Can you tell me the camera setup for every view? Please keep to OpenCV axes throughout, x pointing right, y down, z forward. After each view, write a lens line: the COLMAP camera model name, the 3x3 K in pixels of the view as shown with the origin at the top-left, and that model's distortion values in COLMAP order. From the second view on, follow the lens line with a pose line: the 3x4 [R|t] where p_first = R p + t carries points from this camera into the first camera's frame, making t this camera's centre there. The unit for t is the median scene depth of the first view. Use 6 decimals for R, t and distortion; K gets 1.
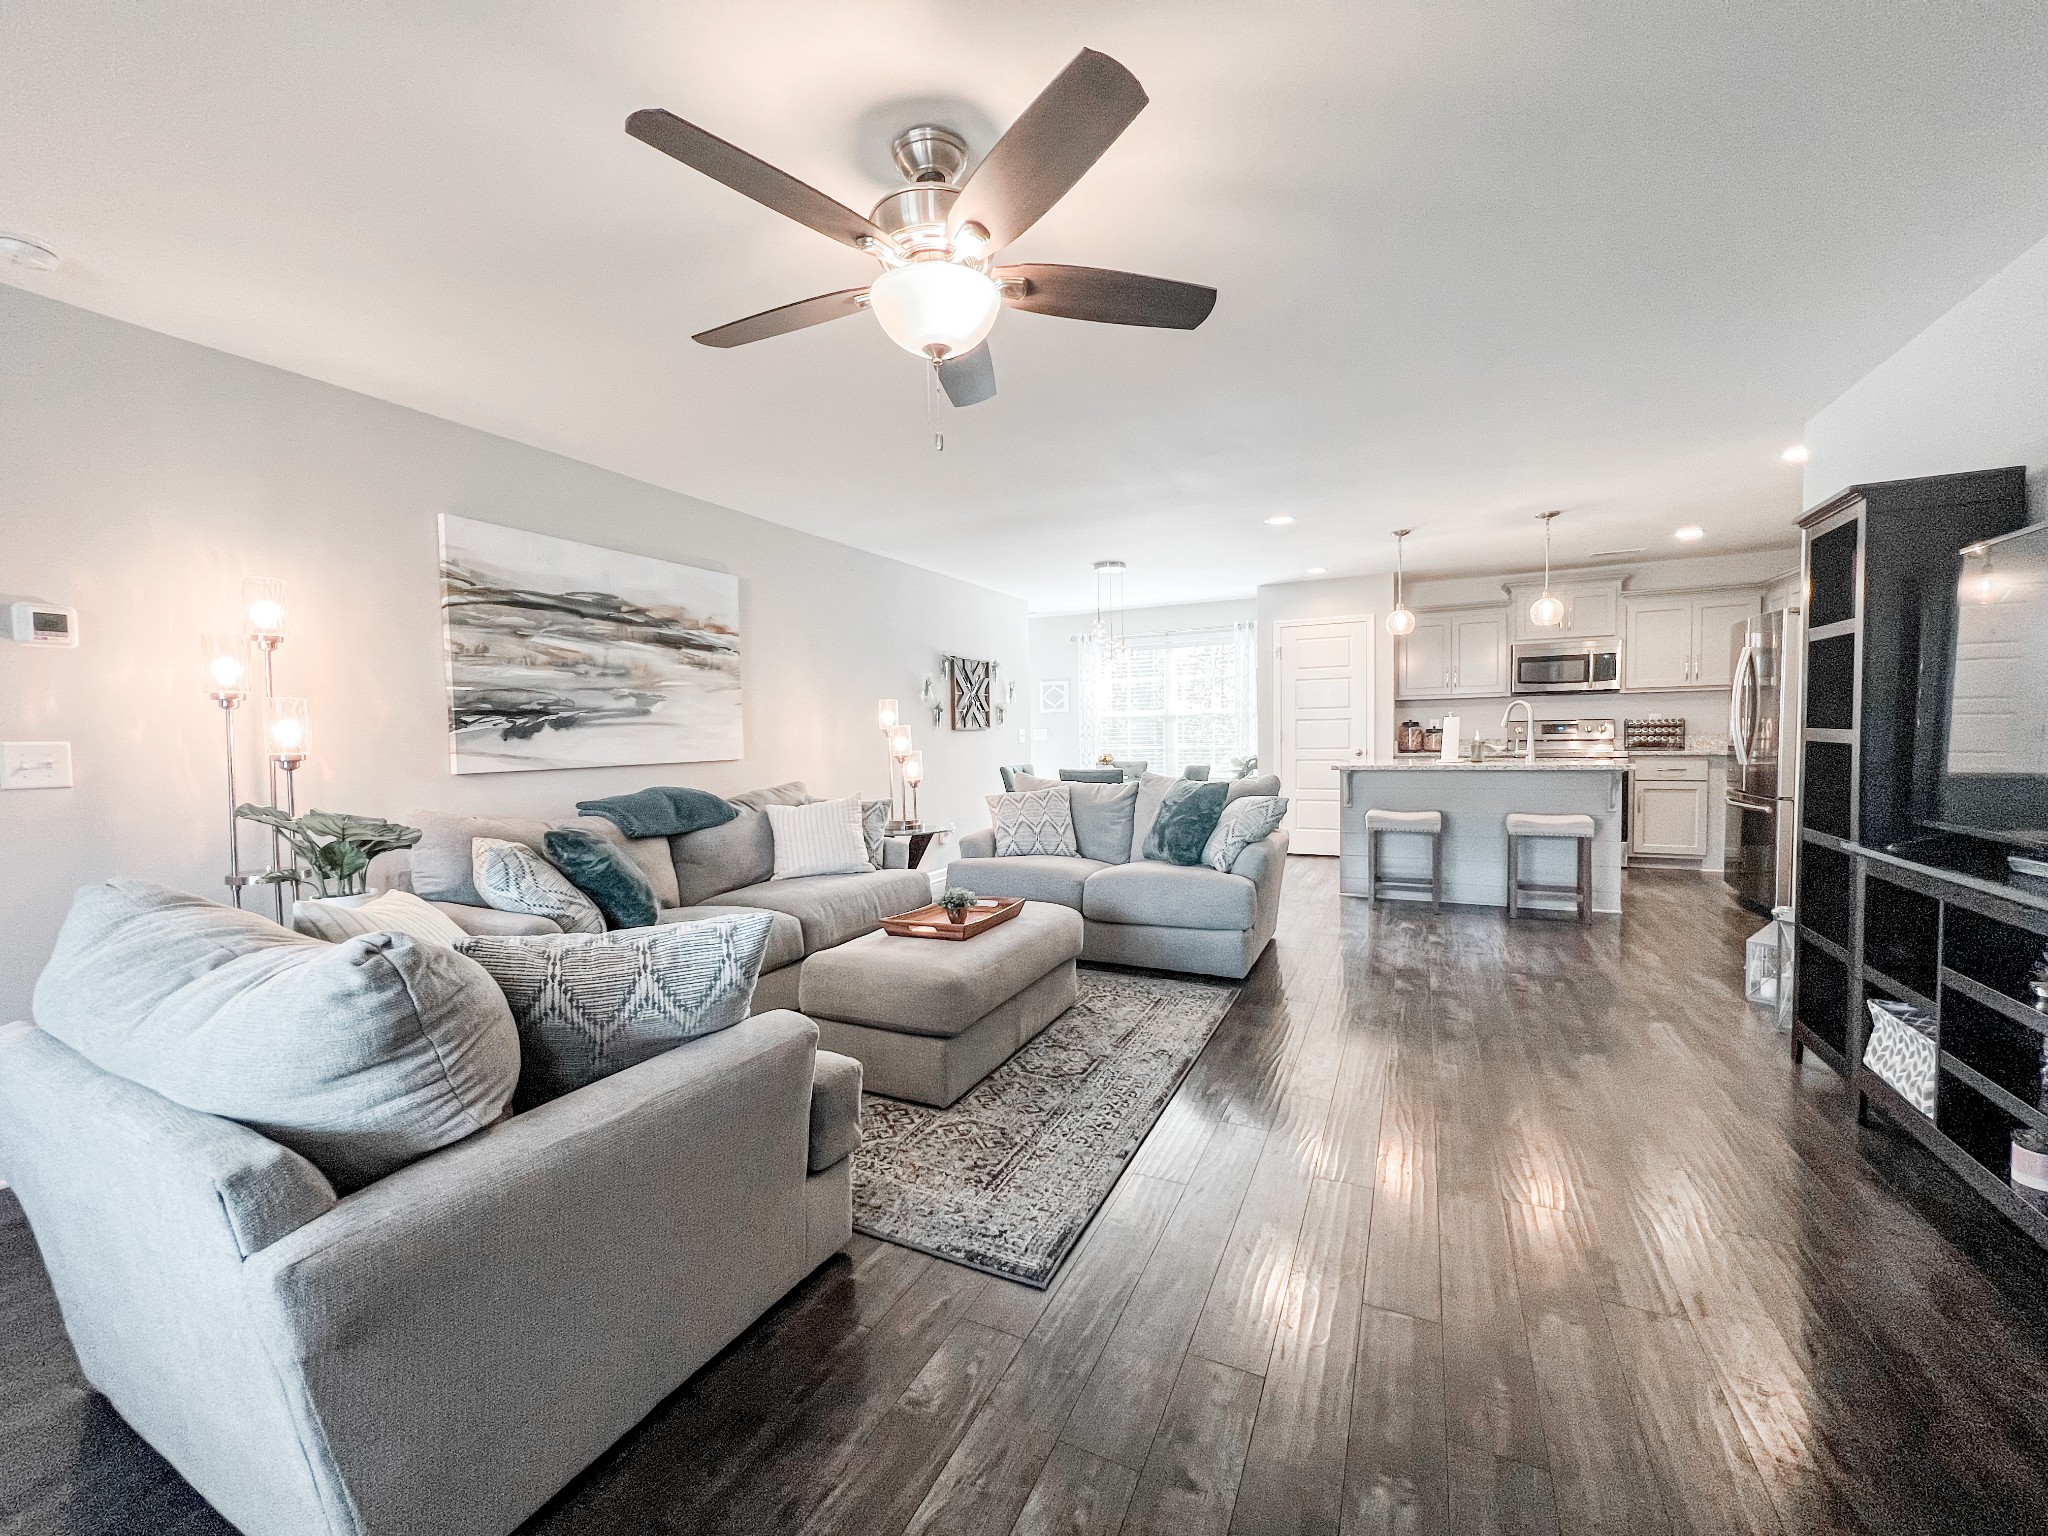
lens RADIAL K [[817.2, 0, 1019.9], [0, 817.2, 765.7], [0, 0, 1]] dist [0.000519, -0.000569]
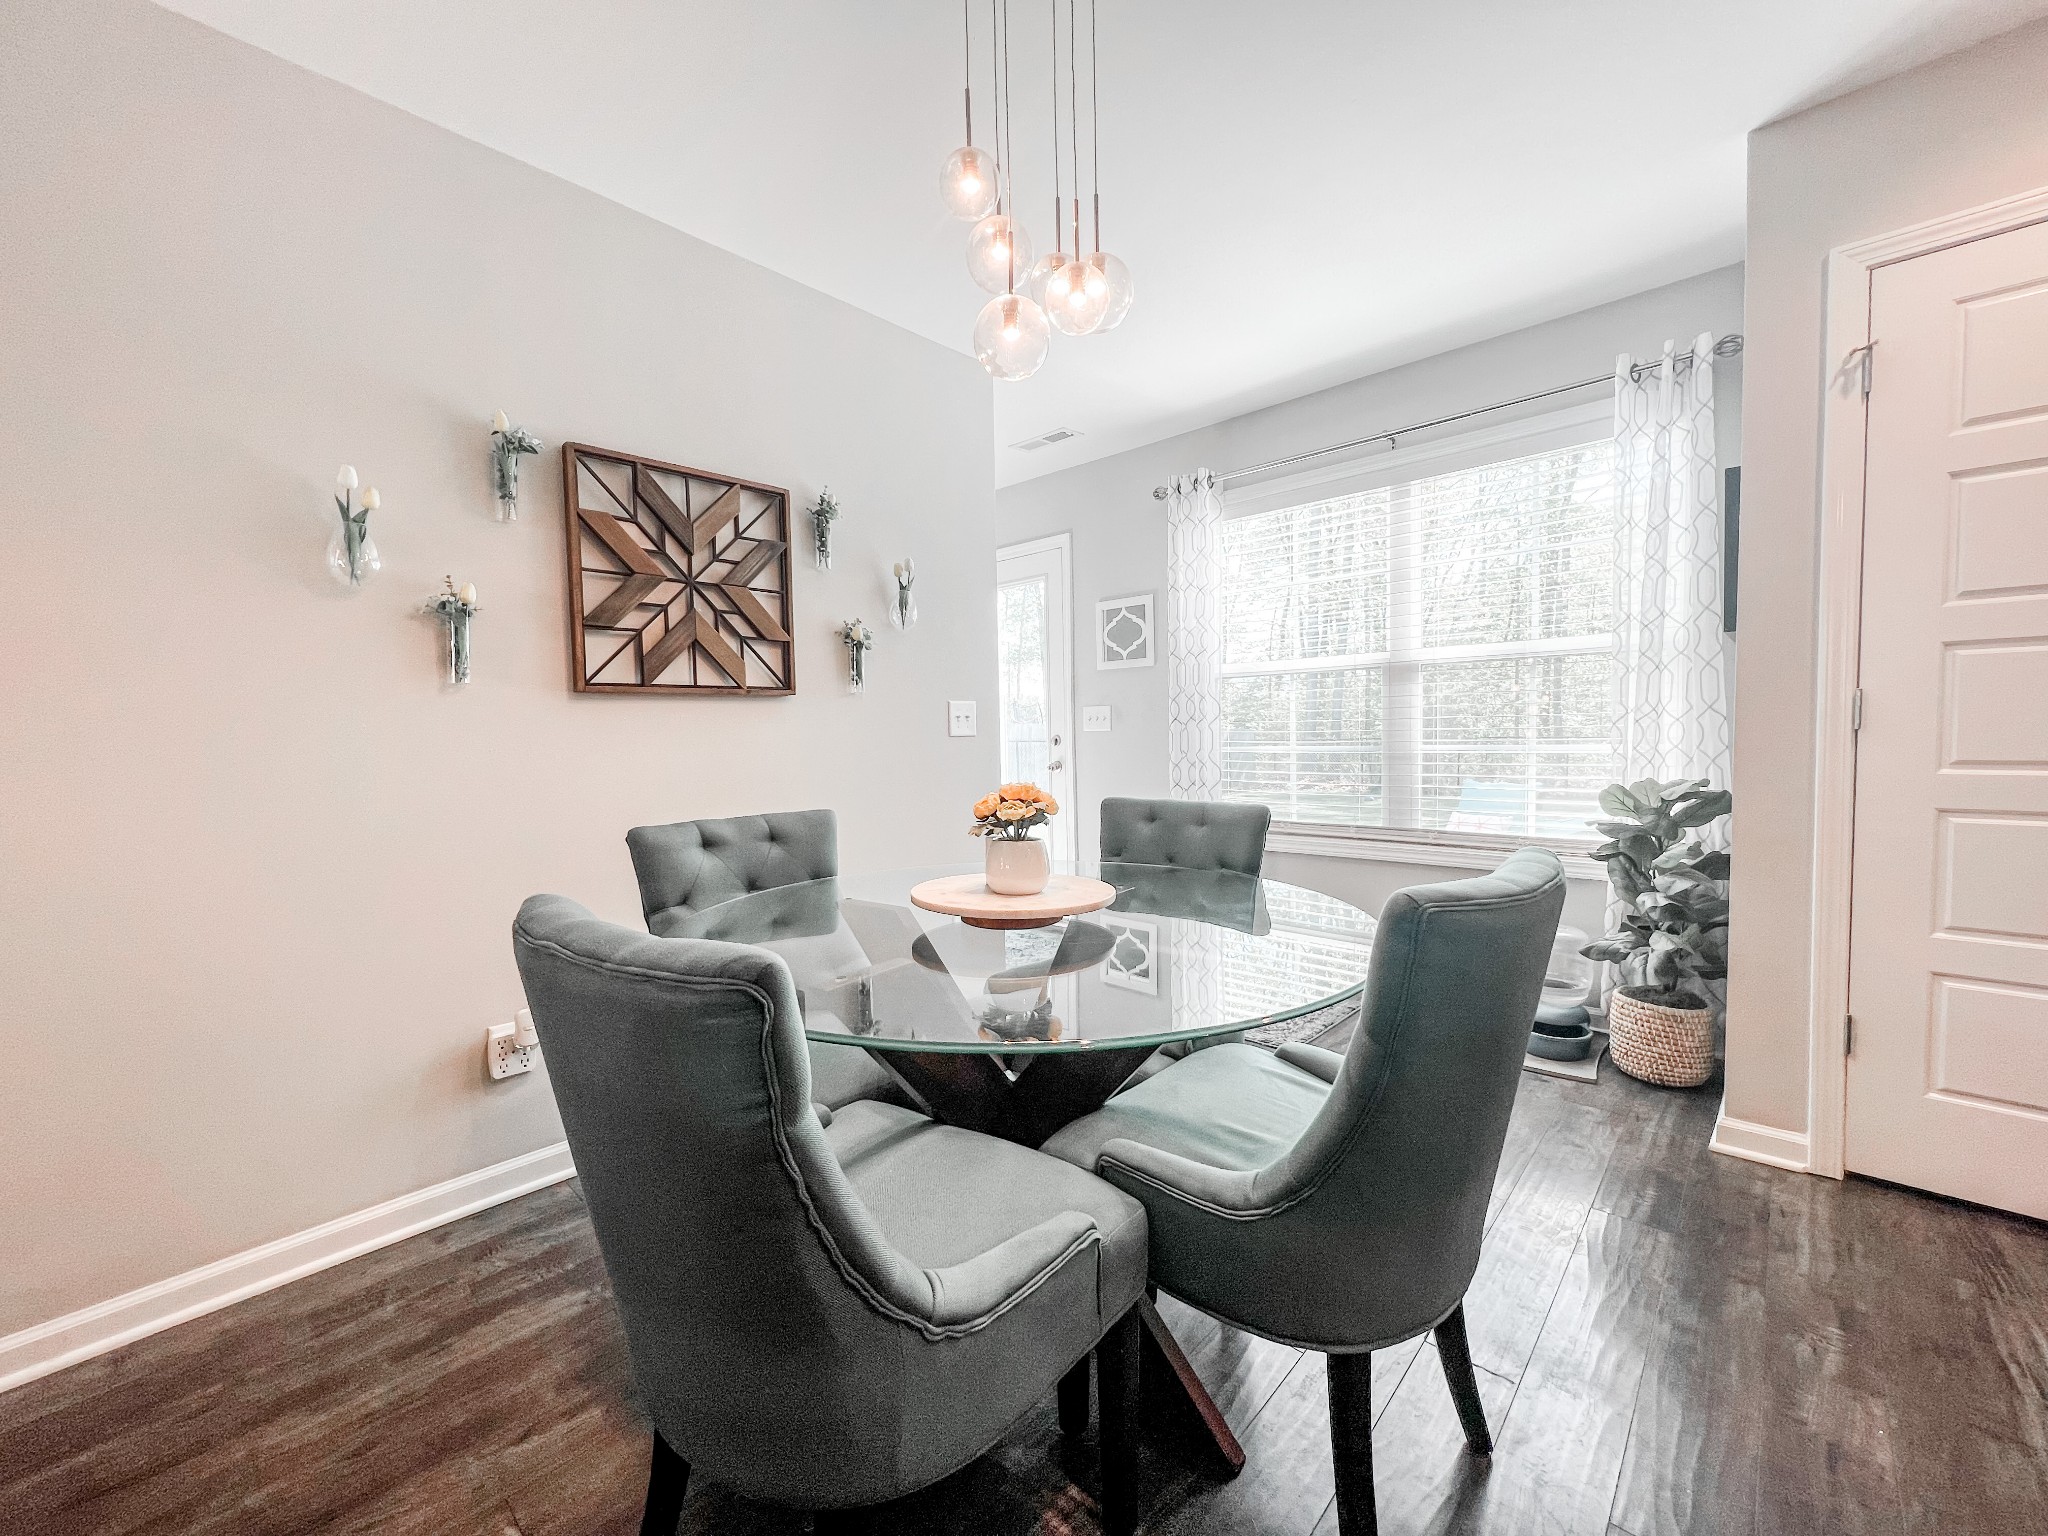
lens RADIAL K [[817.2, 0, 1015.5], [0, 817.2, 772.2], [0, 0, 1]] dist [0.000519, -0.000569]
pose [[0.954688, 0.014040, -0.297277, 0.290289], [-0.009332, 0.999808, 0.017250, -0.037474], [0.297462, -0.013694, 0.954635, 1.346916]]
